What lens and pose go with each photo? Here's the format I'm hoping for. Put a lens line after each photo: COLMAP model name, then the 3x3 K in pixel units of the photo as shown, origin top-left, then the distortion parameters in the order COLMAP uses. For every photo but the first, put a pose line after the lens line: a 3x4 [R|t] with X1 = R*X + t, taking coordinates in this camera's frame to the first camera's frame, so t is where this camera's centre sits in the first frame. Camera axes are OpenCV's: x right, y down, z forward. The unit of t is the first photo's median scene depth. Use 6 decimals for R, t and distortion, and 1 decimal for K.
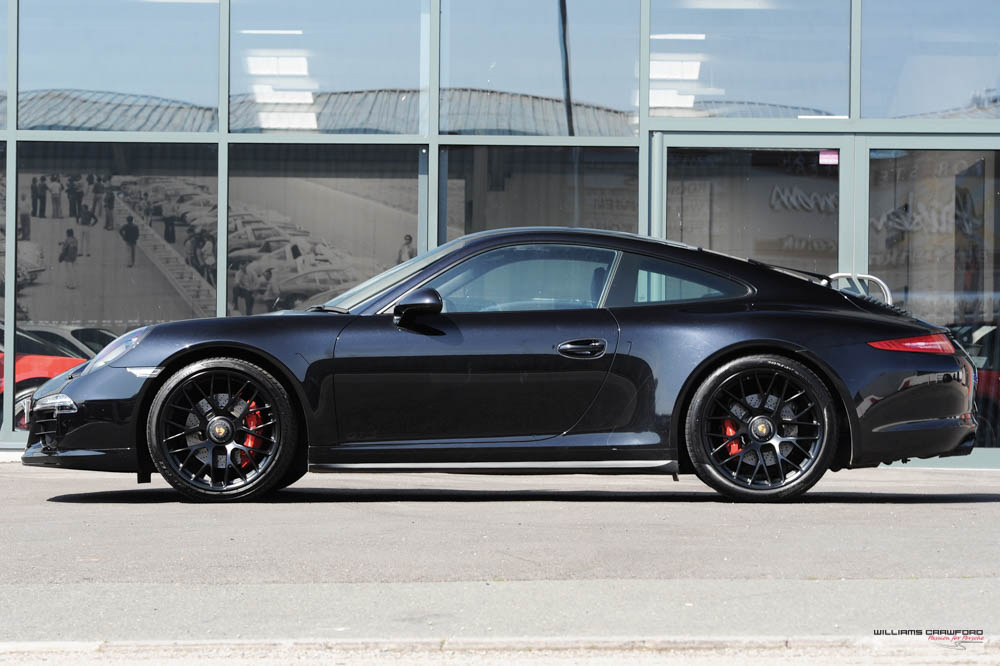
lens RADIAL K [[2910.7, 0, 500.6], [0, 2910.7, 331.2], [0, 0, 1]] dist [-0.032288, 0.000000]
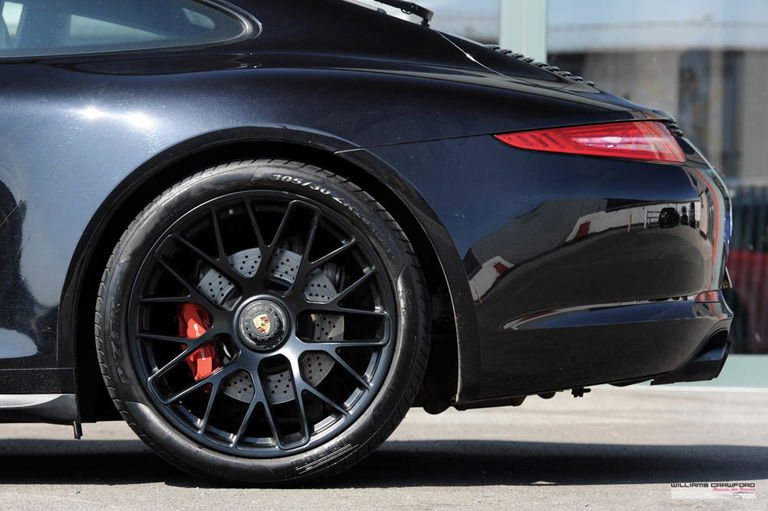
lens RADIAL K [[2634.9, 0, 382.8], [0, 2634.9, 258.4], [0, 0, 1]] dist [0.307056, 0.000000]
pose [[0.999005, 0.001256, 0.044588, 0.090020], [-0.001575, 0.999973, 0.007108, 0.020408], [-0.044578, -0.007171, 0.998980, 0.586255]]
